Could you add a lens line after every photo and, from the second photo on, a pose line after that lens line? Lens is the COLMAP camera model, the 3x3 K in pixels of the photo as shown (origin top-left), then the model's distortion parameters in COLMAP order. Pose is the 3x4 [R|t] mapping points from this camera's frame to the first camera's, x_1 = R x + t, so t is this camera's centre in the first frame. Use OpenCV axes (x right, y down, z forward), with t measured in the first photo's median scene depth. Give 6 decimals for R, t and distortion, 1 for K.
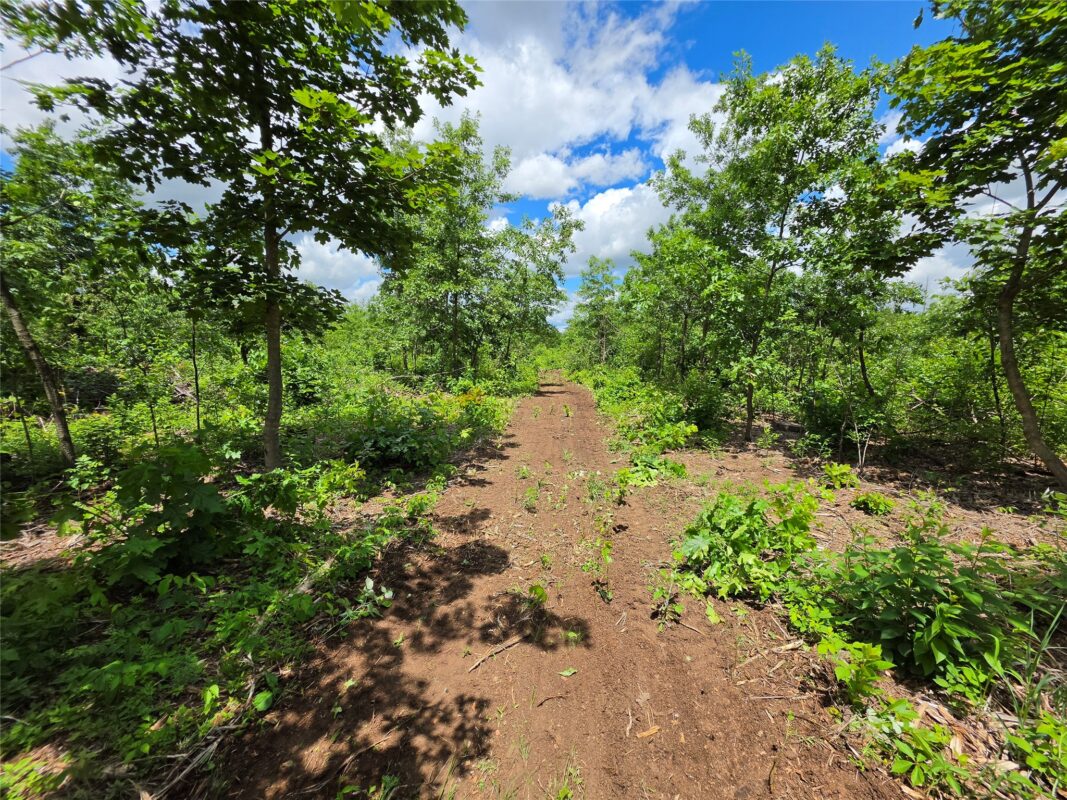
lens RADIAL K [[436.1, 0, 532.3], [0, 436.1, 395.0], [0, 0, 1]] dist [-0.002438, 0.000714]
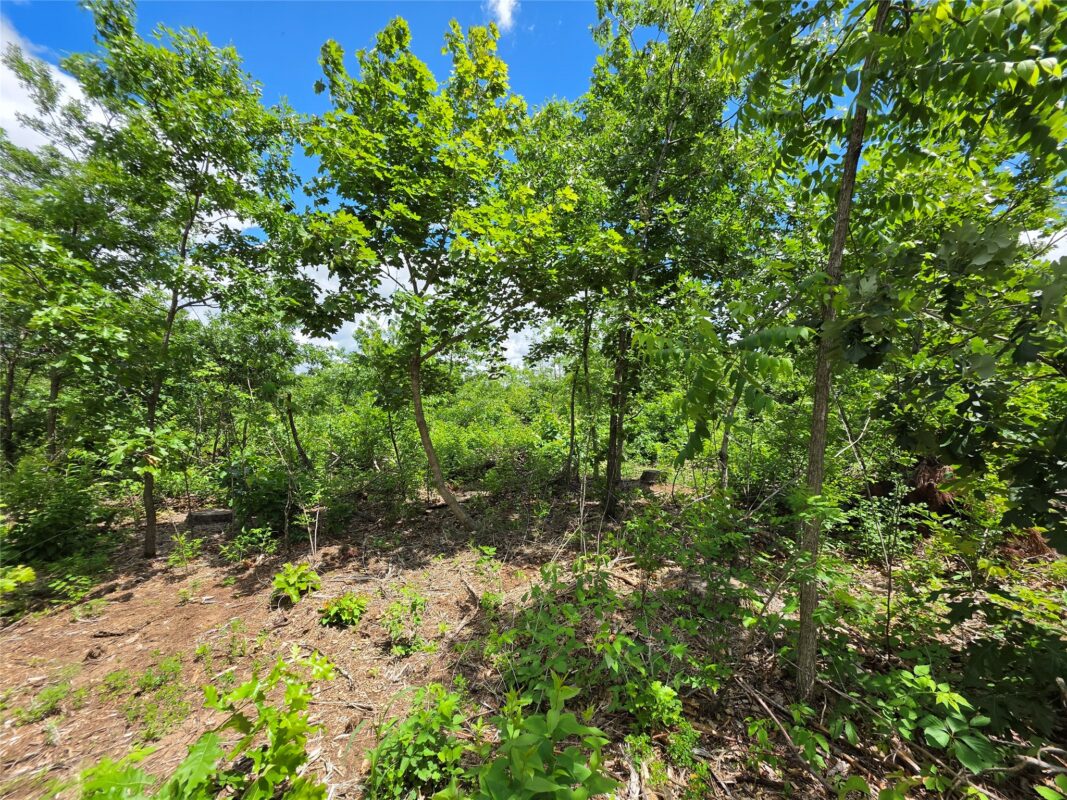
lens RADIAL K [[436.1, 0, 532.3], [0, 436.1, 395.0], [0, 0, 1]] dist [-0.002438, 0.000714]
pose [[0.366005, 0.006322, 0.930592, 0.093149], [0.112572, 0.992333, -0.051017, -0.036856], [-0.923779, 0.123431, 0.362487, 0.199428]]
